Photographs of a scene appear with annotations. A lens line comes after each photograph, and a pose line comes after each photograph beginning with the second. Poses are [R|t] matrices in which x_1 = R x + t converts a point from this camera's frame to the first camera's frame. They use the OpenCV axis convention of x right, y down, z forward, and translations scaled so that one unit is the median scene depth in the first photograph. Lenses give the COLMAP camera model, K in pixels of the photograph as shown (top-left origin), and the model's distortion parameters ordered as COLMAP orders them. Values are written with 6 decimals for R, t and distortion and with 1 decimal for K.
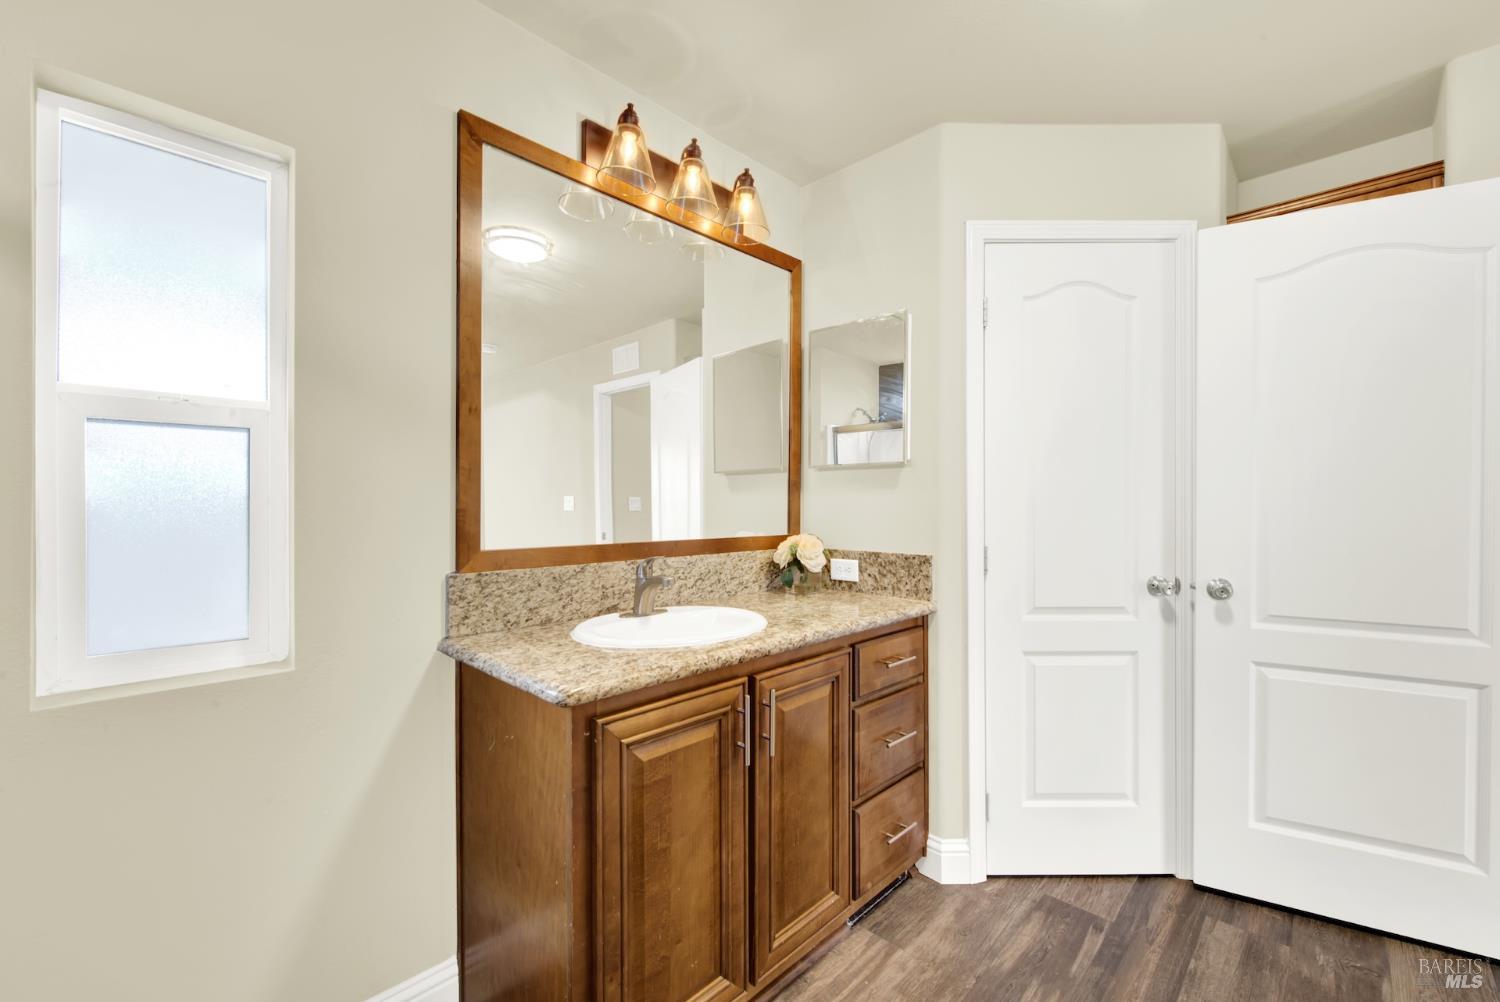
lens RADIAL K [[616.4, 0, 765.1], [0, 616.4, 506.7], [0, 0, 1]] dist [0.005747, -0.003467]
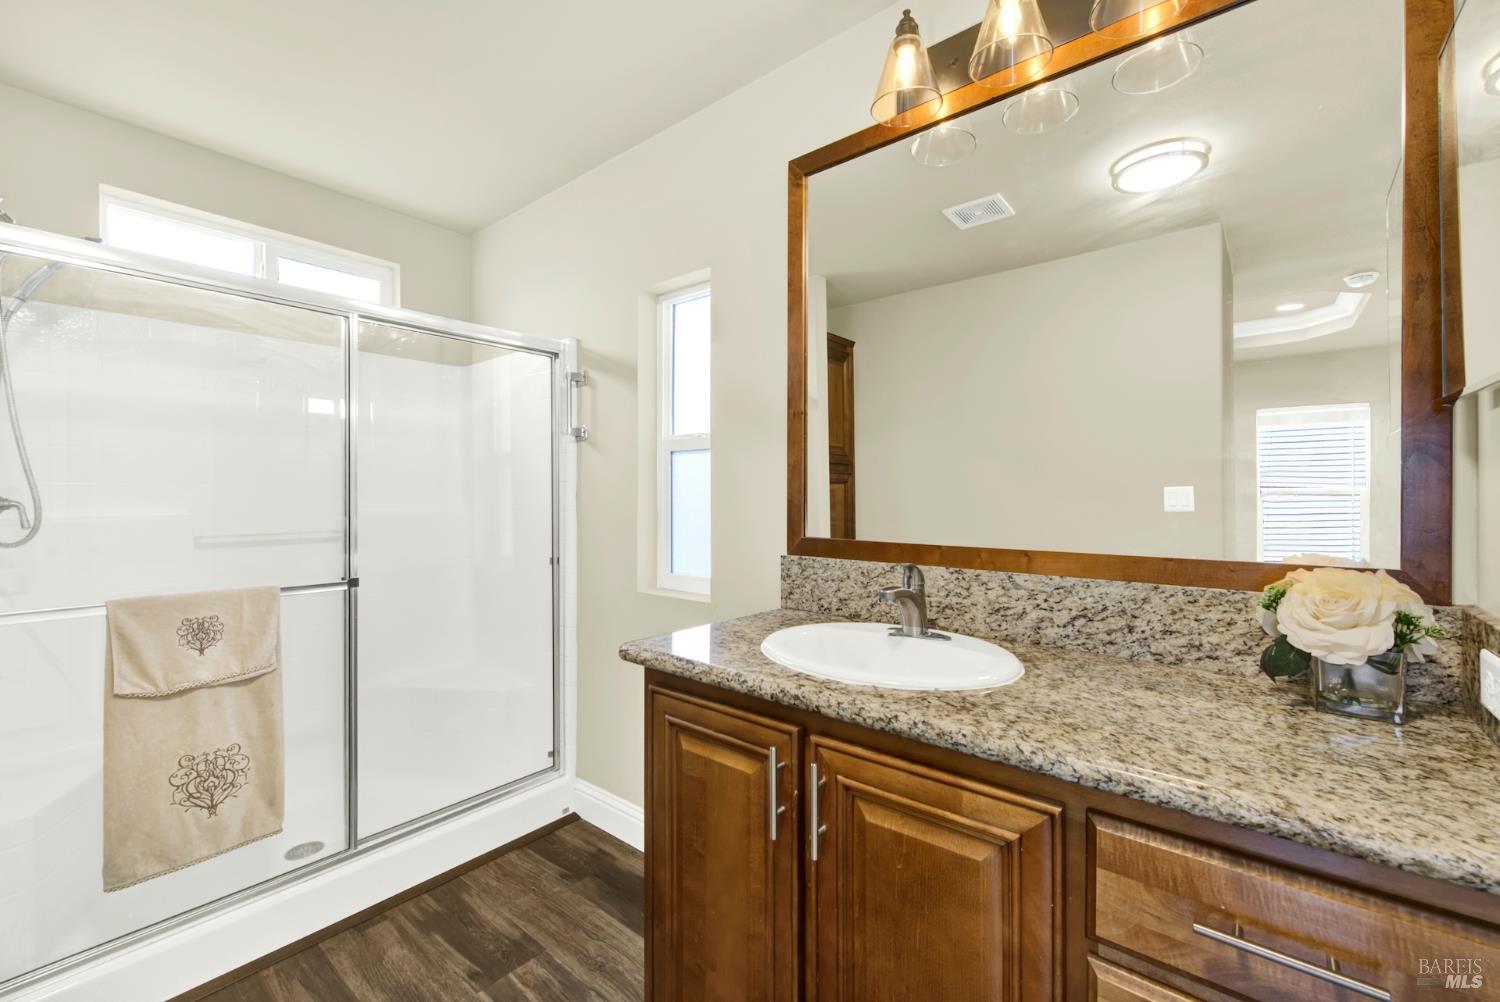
lens RADIAL K [[616.4, 0, 761.1], [0, 616.4, 496.1], [0, 0, 1]] dist [0.005747, -0.003467]
pose [[0.076086, 0.000813, -0.997101, 0.598352], [-0.006986, 0.999976, 0.000283, -0.003525], [0.997077, 0.006944, 0.076090, 0.758338]]
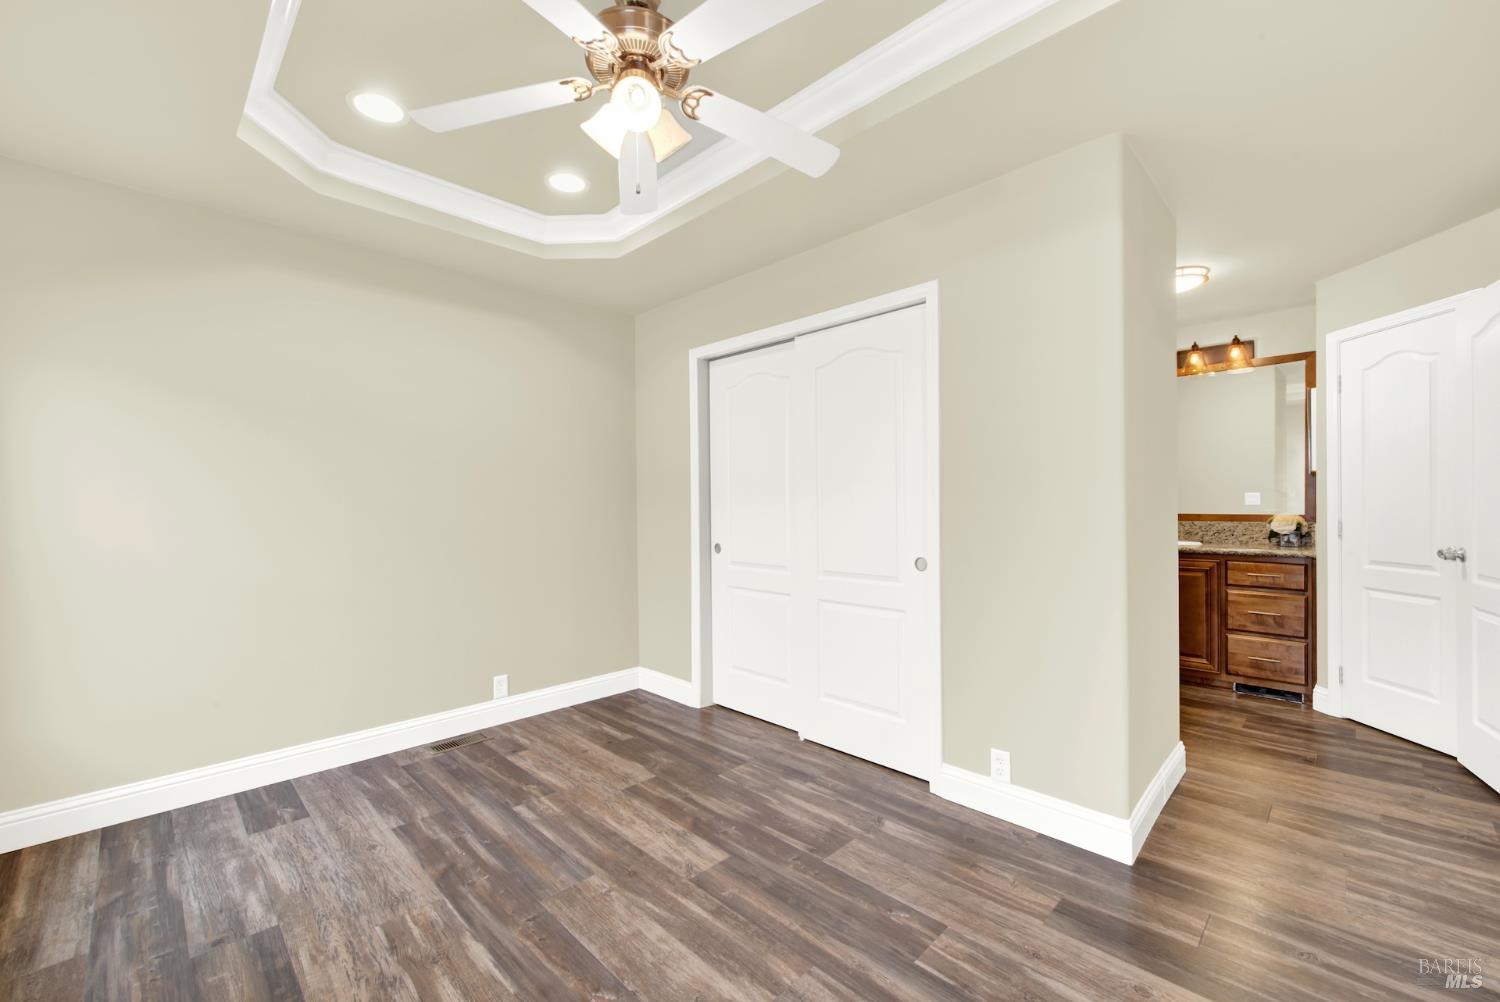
lens RADIAL K [[616.4, 0, 751.4], [0, 616.4, 517.1], [0, 0, 1]] dist [0.005747, -0.003467]
pose [[-0.023387, 0.022190, -0.999480, 2.527097], [0.005608, 0.999741, 0.022064, 0.007592], [0.999711, -0.005089, -0.023506, -0.696600]]
